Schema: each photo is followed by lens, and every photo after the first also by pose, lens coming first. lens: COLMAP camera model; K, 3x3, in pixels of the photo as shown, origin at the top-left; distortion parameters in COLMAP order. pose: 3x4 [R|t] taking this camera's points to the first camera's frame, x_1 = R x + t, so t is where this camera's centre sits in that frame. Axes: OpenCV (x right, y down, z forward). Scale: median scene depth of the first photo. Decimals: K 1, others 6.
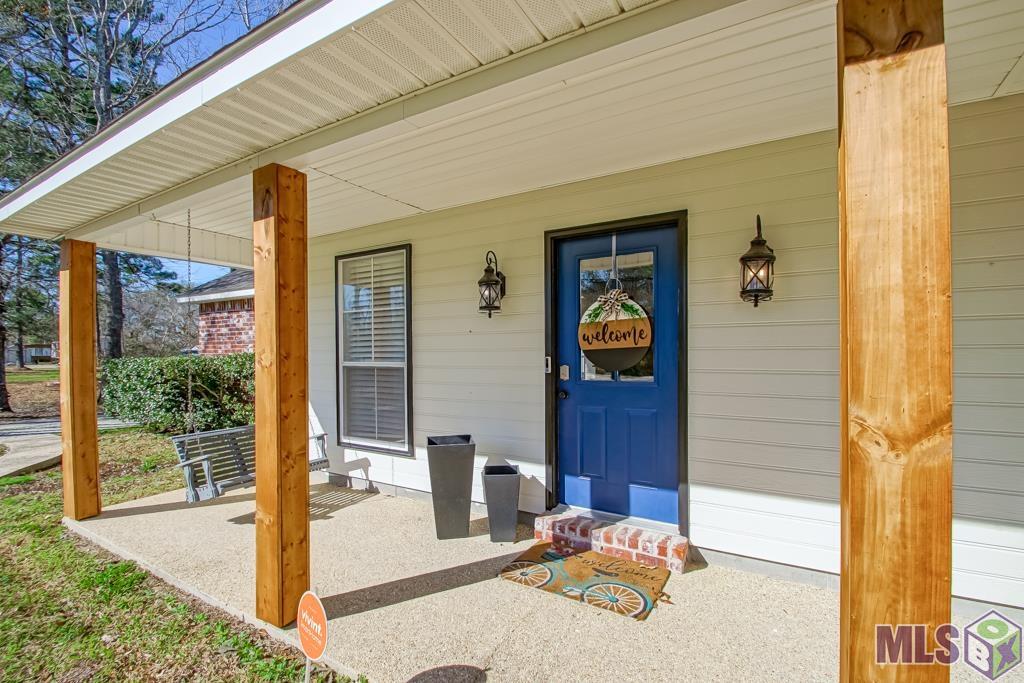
lens RADIAL K [[480.1, 0, 506.7], [0, 480.1, 349.0], [0, 0, 1]] dist [0.005174, -0.001305]
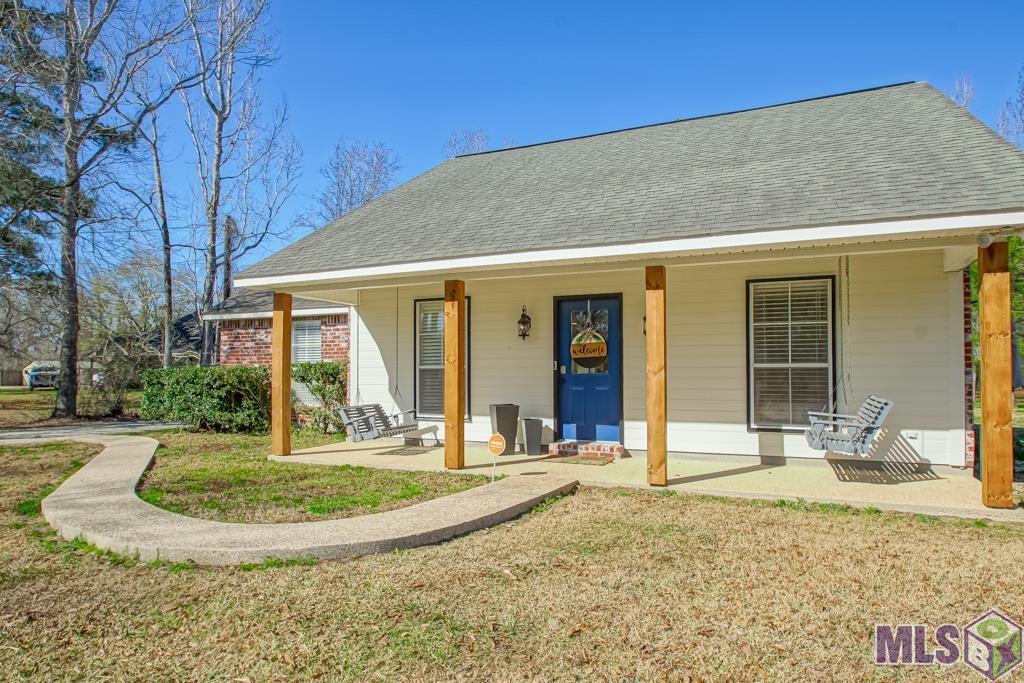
lens RADIAL K [[571.2, 0, 511.5], [0, 571.2, 346.5], [0, 0, 1]] dist [-0.047364, -0.000089]
pose [[0.993194, 0.008797, 0.116137, -0.364246], [-0.004498, 0.999297, -0.037227, 0.044244], [-0.116383, 0.036451, 0.992535, -1.292276]]
